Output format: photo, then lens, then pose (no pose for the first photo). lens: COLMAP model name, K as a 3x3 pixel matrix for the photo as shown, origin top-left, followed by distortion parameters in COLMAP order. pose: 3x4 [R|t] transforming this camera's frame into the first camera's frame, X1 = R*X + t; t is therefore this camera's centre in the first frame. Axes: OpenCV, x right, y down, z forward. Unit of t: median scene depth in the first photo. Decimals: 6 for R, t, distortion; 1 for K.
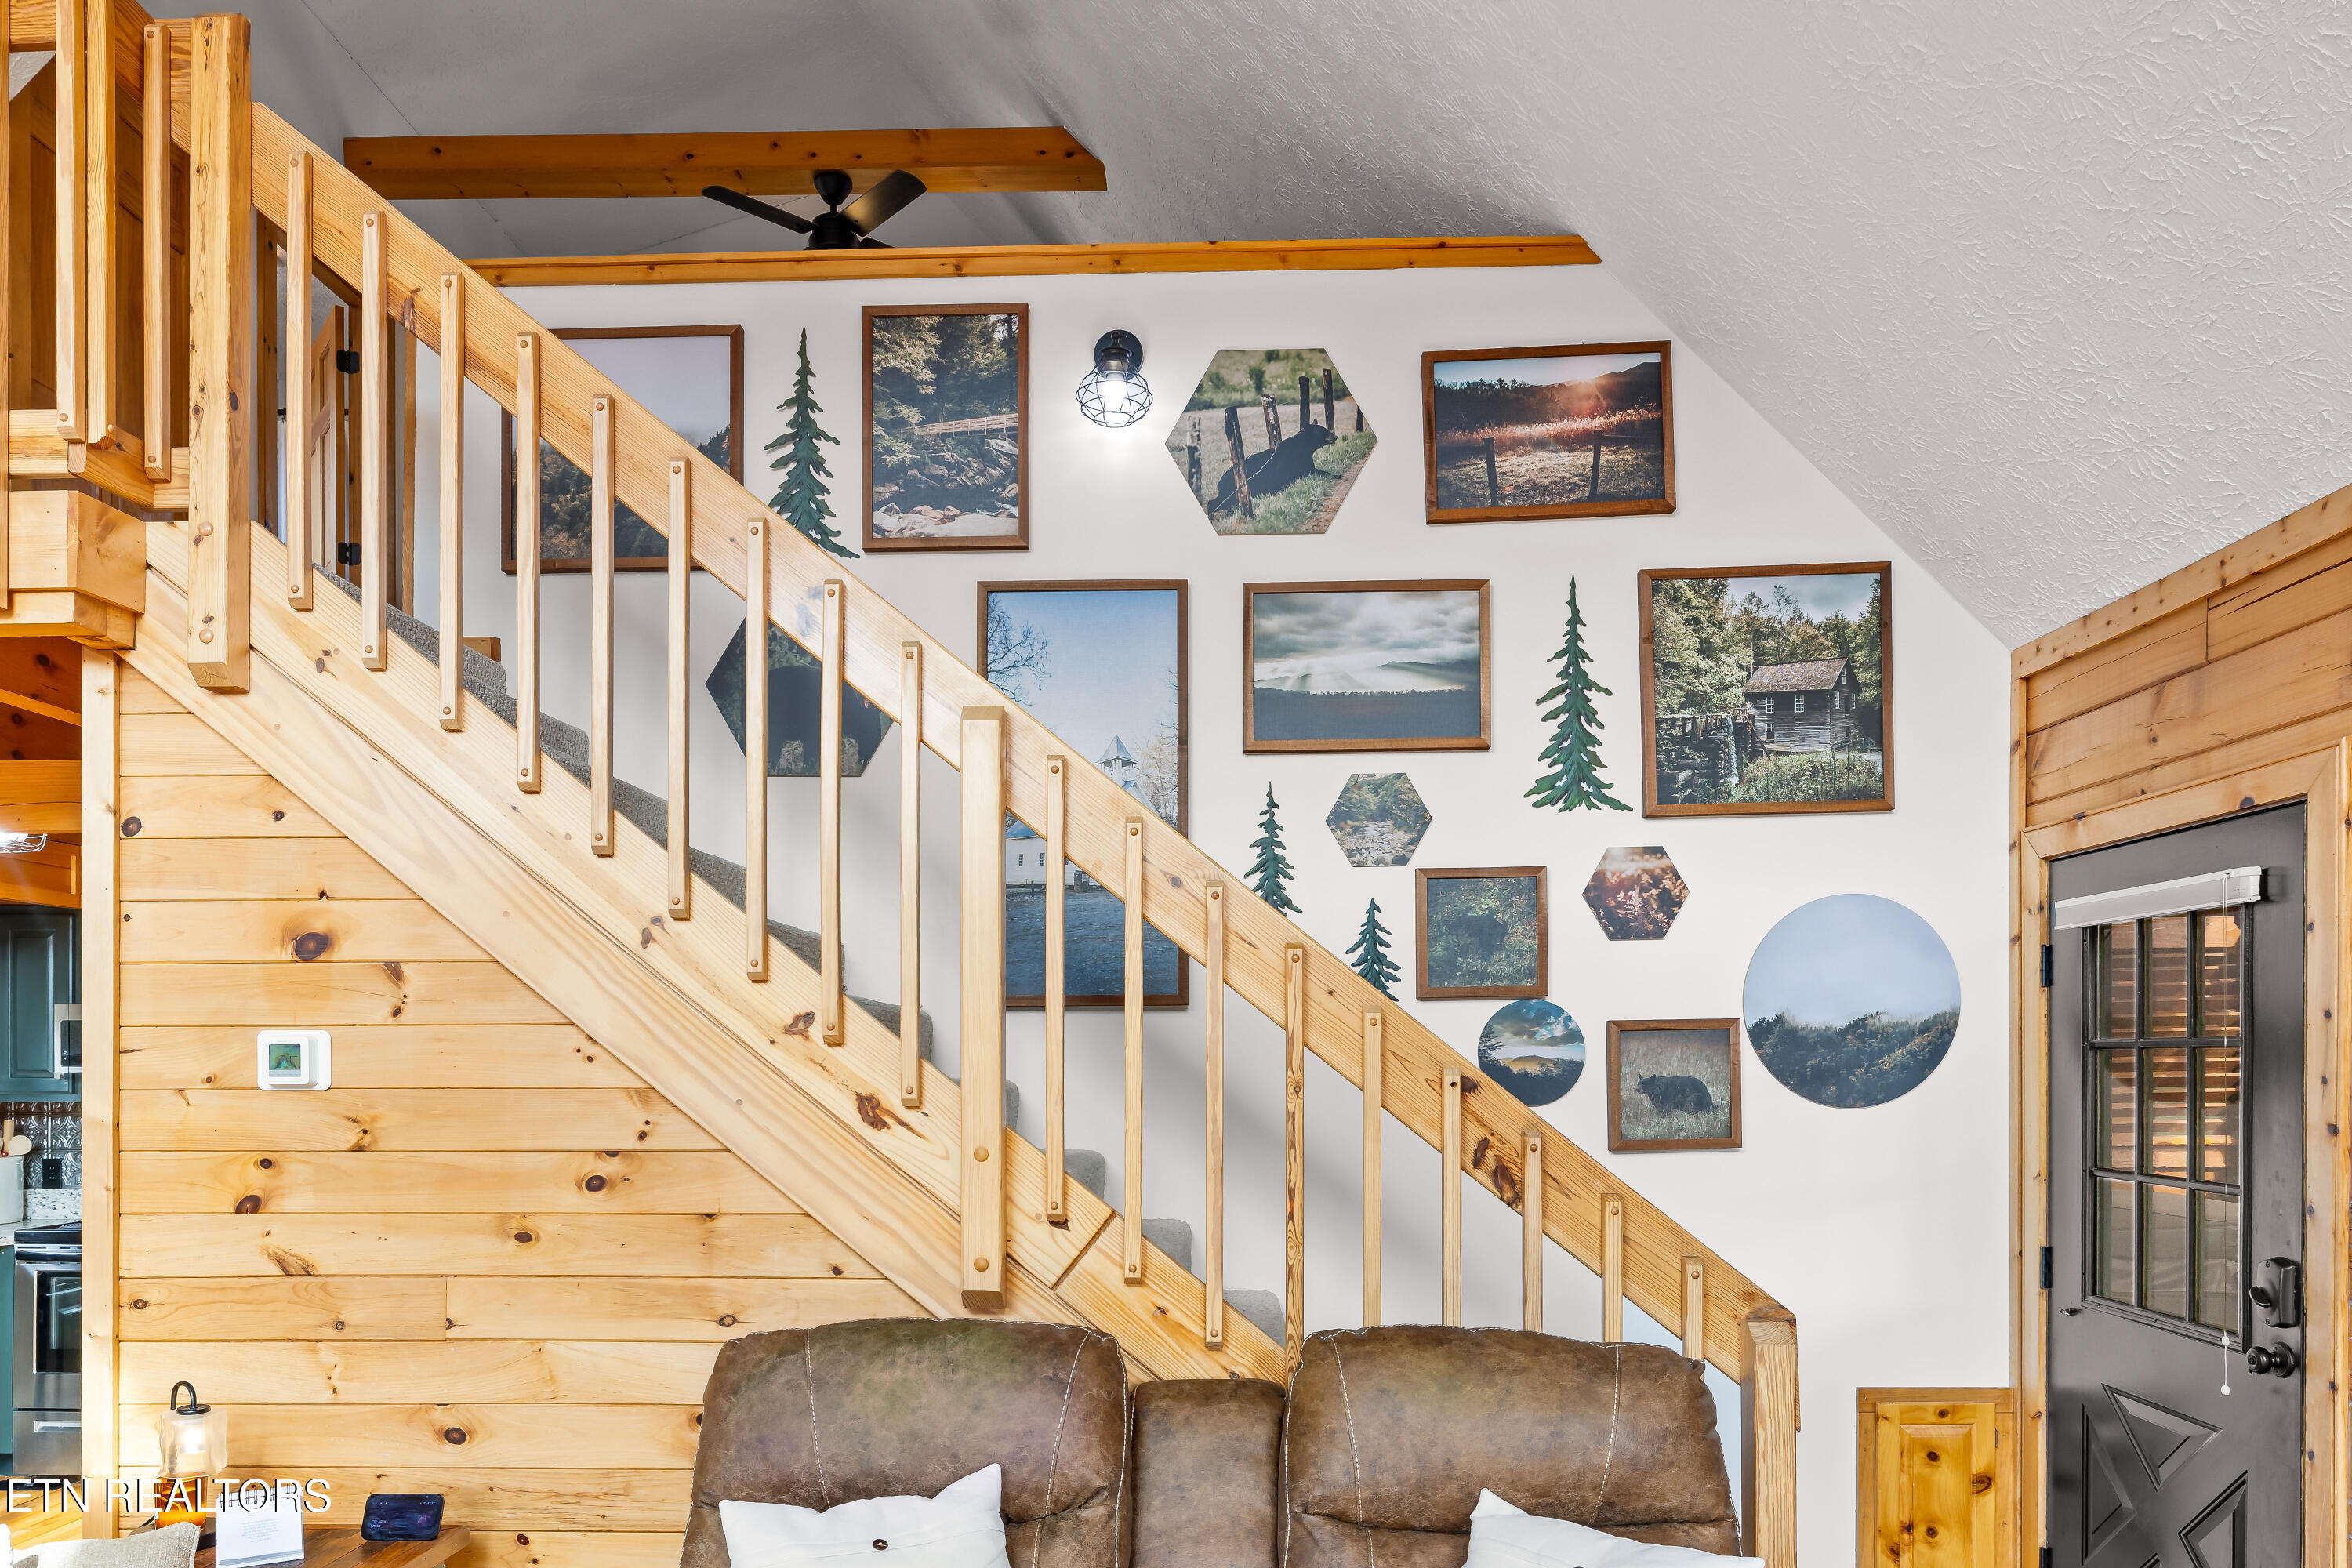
lens RADIAL K [[1458.4, 0, 1185.1], [0, 1458.4, 1086.2], [0, 0, 1]] dist [-0.000434, -0.003856]
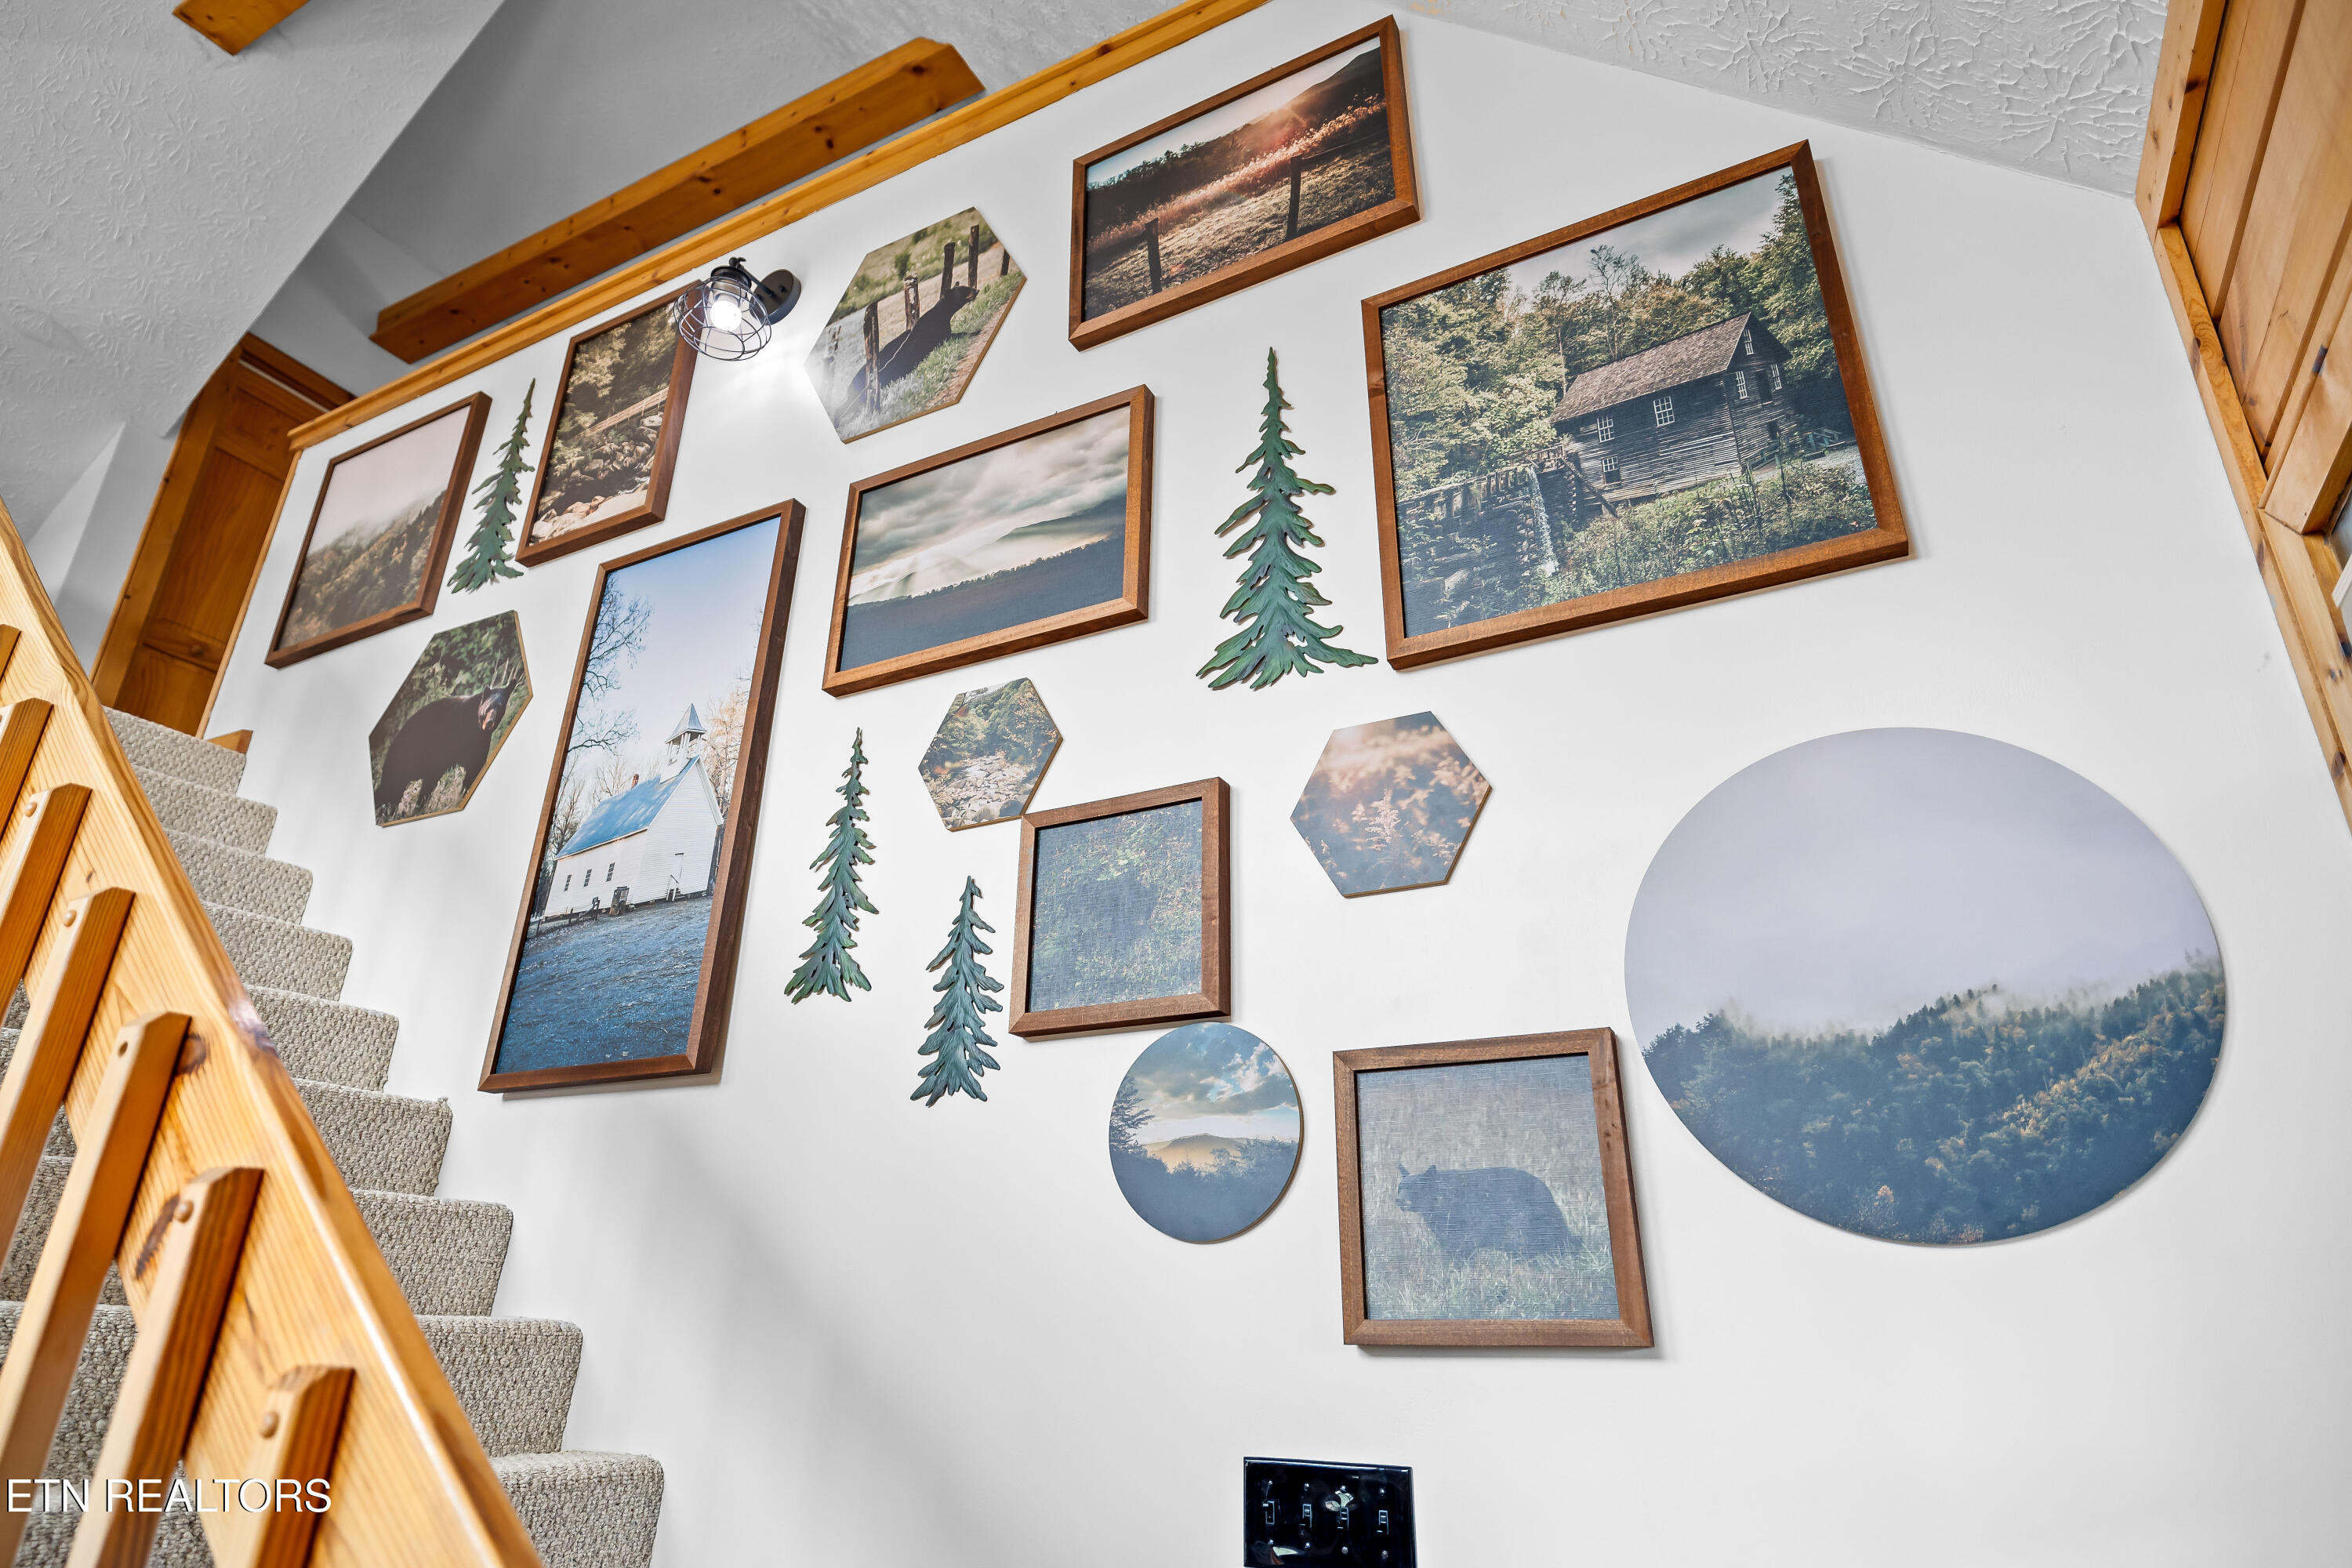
lens RADIAL K [[1321.7, 0, 1167.1], [0, 1321.7, 790.2], [0, 0, 1]] dist [0.006323, -0.006315]
pose [[0.899331, -0.142497, -0.413398, 0.432916], [-0.034588, 0.919266, -0.392114, 0.048272], [0.435898, 0.366939, 0.821796, 0.583973]]
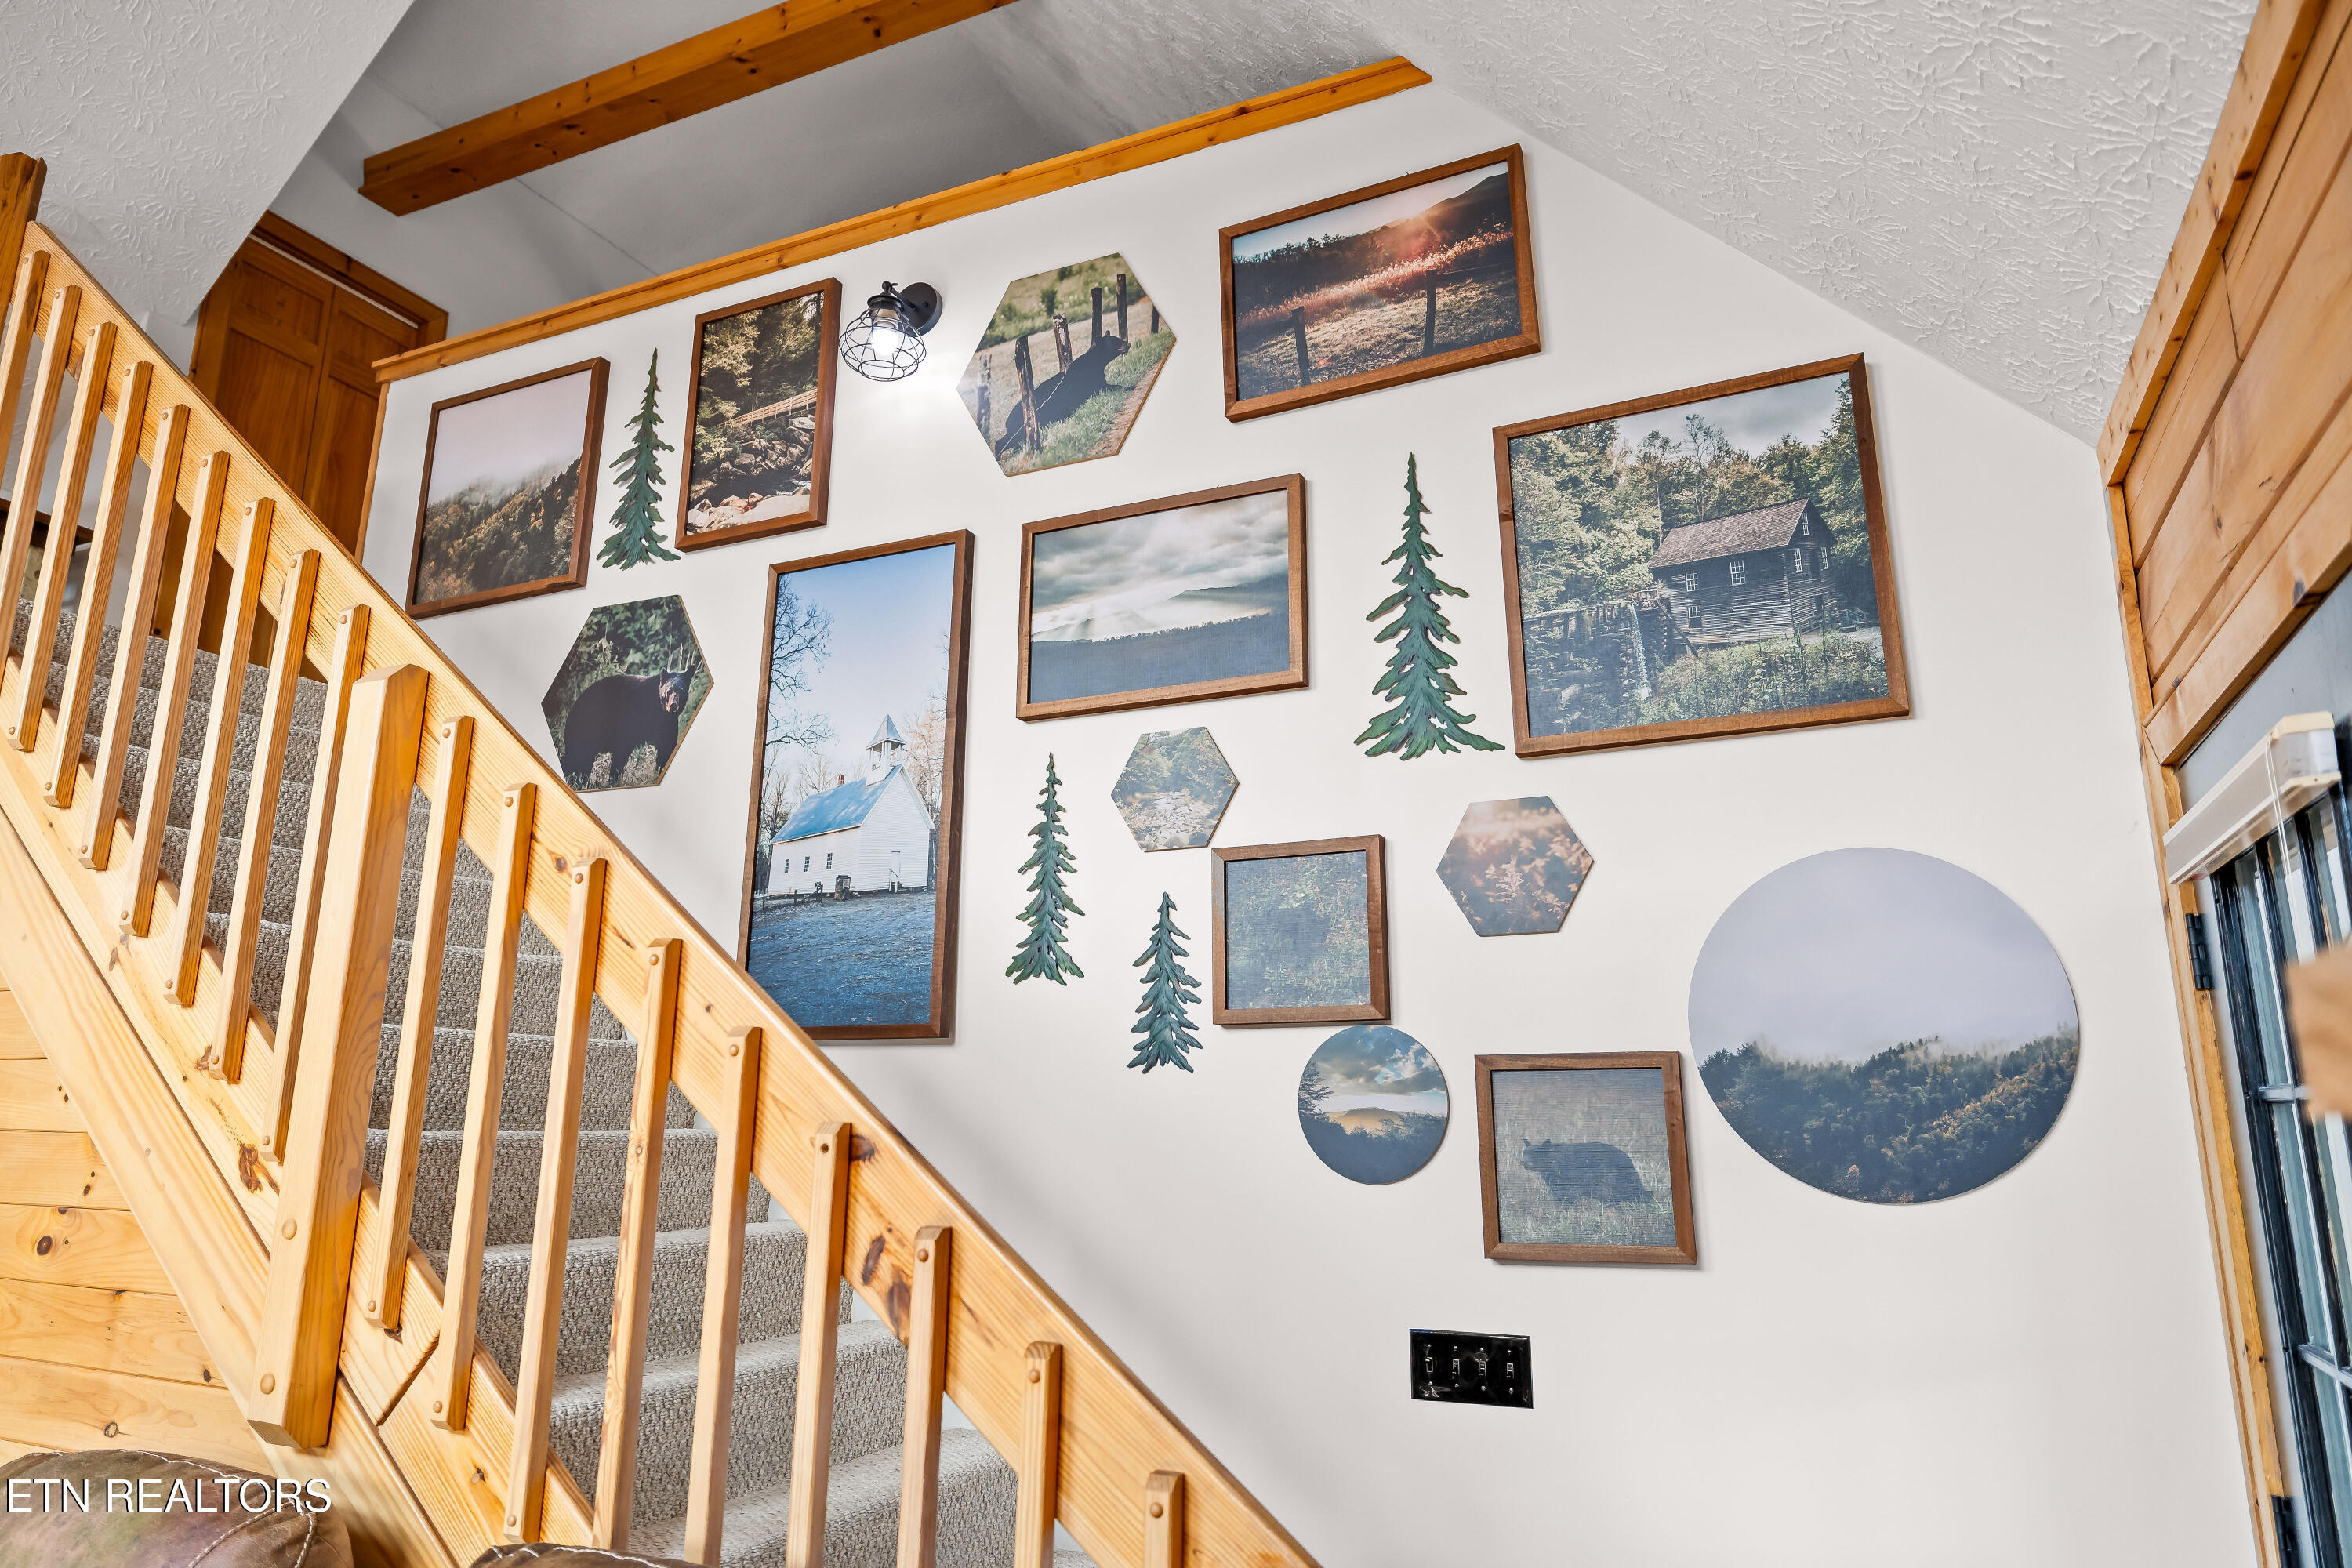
lens RADIAL K [[1458.4, 0, 1170.5], [0, 1458.4, 793.5], [0, 0, 1]] dist [-0.000434, -0.003856]
pose [[0.922572, -0.071803, -0.379085, 0.422937], [-0.018088, 0.973401, -0.228393, -0.006771], [0.385401, 0.217566, 0.896733, 0.320031]]
